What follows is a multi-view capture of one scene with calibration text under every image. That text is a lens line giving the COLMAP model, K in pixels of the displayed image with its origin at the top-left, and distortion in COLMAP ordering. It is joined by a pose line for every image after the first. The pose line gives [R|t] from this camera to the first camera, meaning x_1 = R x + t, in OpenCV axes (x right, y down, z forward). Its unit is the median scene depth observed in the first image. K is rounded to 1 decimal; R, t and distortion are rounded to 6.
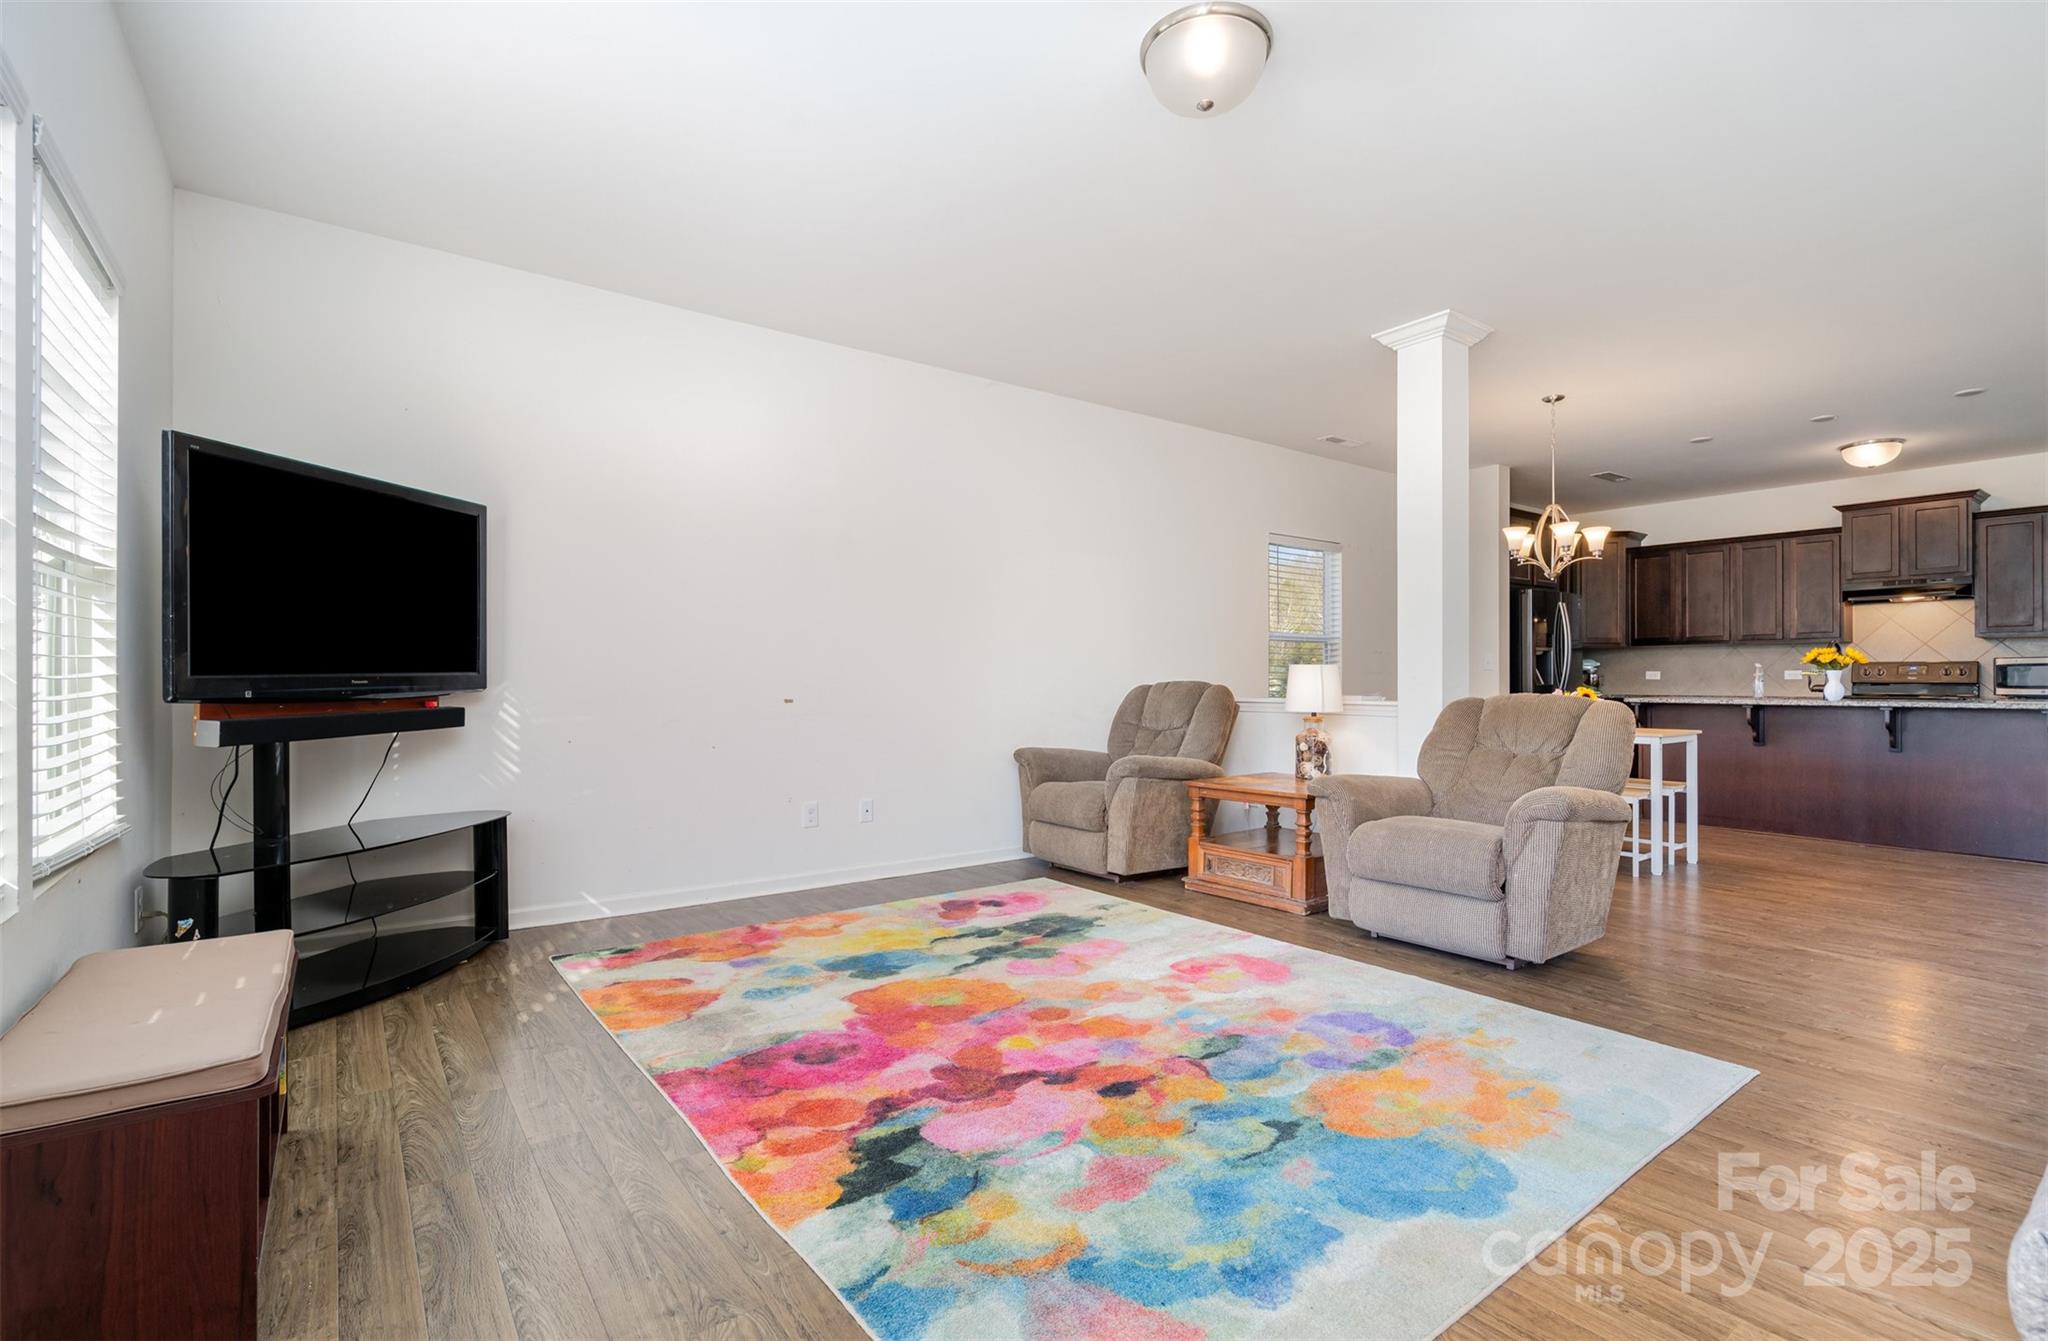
lens RADIAL K [[925.2, 0, 1026.6], [0, 925.2, 681.8], [0, 0, 1]] dist [-0.004172, -0.000373]
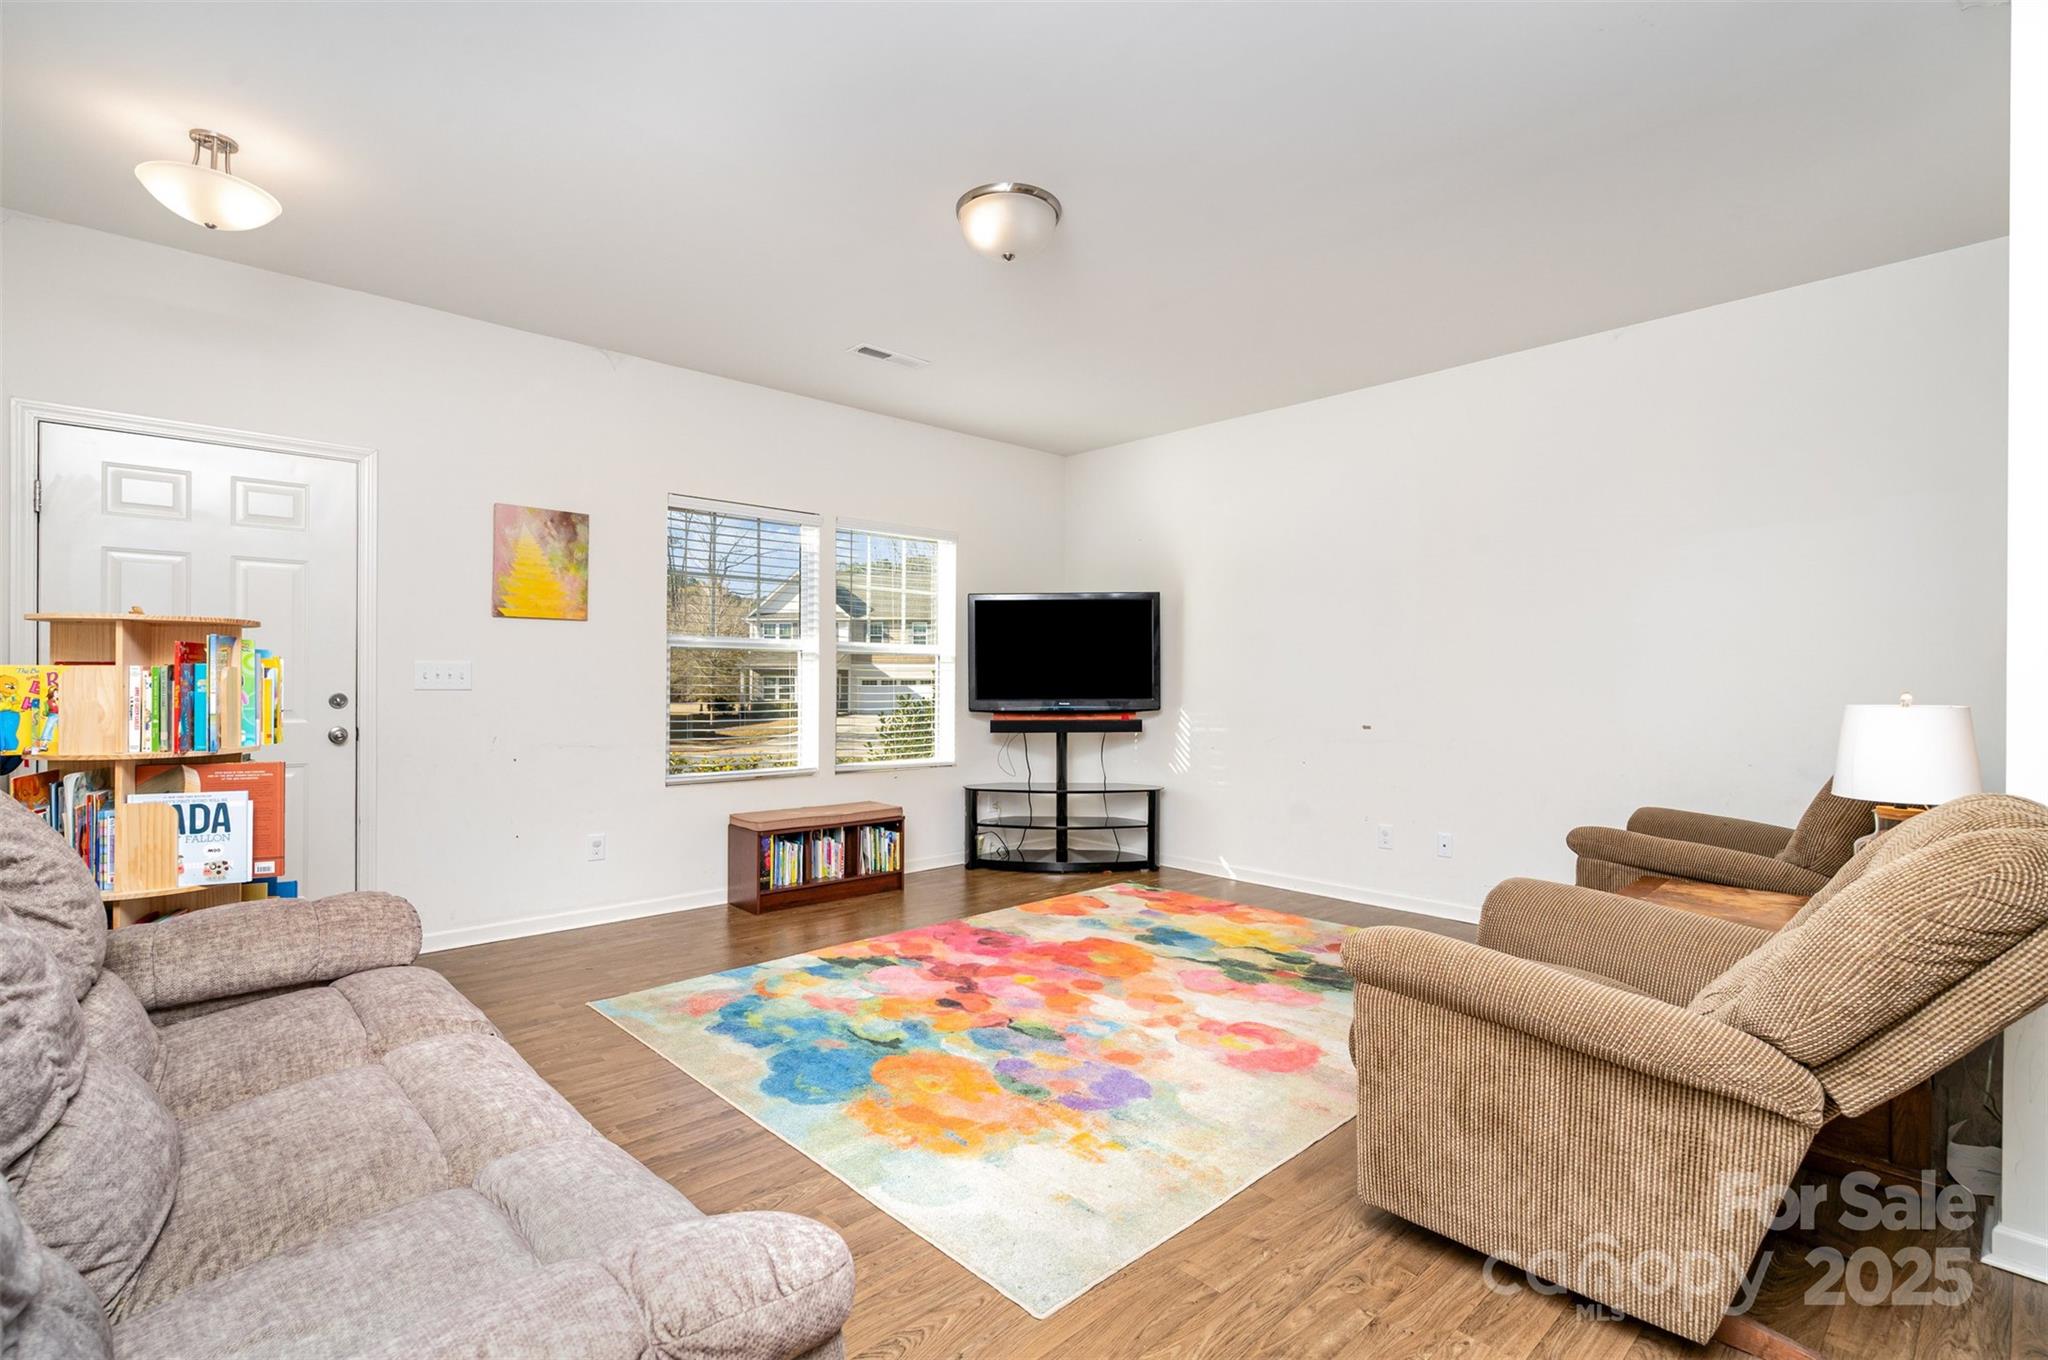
lens RADIAL K [[931.8, 0, 1025.2], [0, 931.8, 682.3], [0, 0, 1]] dist [-0.003270, 0.000007]
pose [[0.115869, -0.002460, -0.993261, 1.287397], [-0.005733, 0.999979, -0.003145, -0.043481], [0.993248, 0.006059, 0.115853, 0.787379]]
